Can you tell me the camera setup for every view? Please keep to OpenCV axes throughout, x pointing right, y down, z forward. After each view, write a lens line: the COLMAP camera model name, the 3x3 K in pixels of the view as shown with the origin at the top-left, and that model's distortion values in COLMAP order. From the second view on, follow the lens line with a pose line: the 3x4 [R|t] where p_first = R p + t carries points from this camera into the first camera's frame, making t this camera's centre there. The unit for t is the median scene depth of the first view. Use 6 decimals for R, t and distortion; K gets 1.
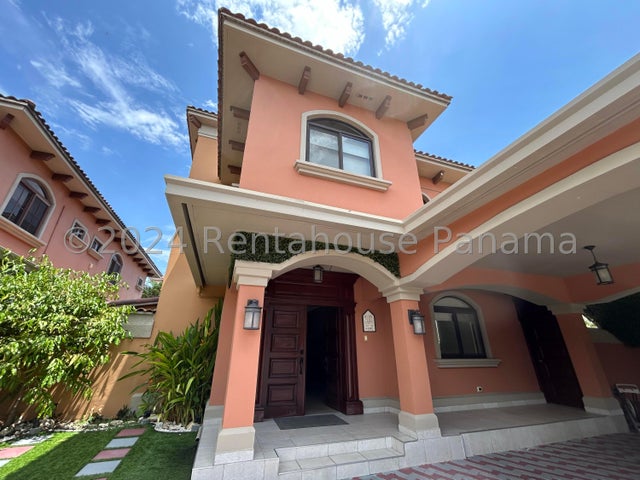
lens RADIAL K [[257.3, 0, 321.2], [0, 257.3, 239.3], [0, 0, 1]] dist [-0.003251, -0.000539]
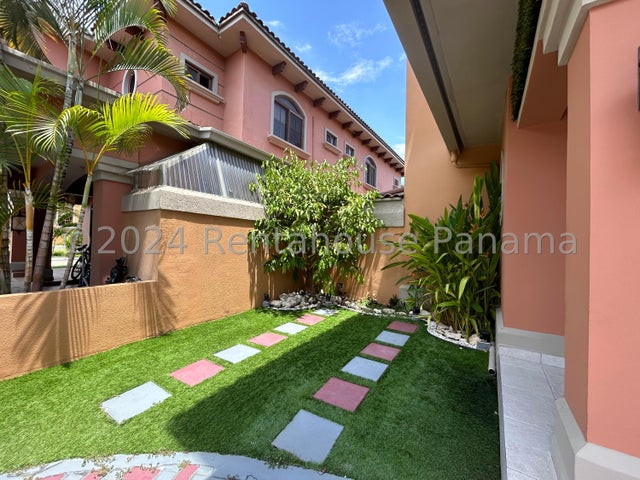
lens RADIAL K [[257.3, 0, 321.2], [0, 257.3, 239.3], [0, 0, 1]] dist [-0.003251, -0.000539]
pose [[0.598114, 0.003406, -0.801404, -0.193070], [0.293036, 0.929815, 0.222654, 0.189532], [0.745915, -0.368012, 0.555137, 0.387710]]
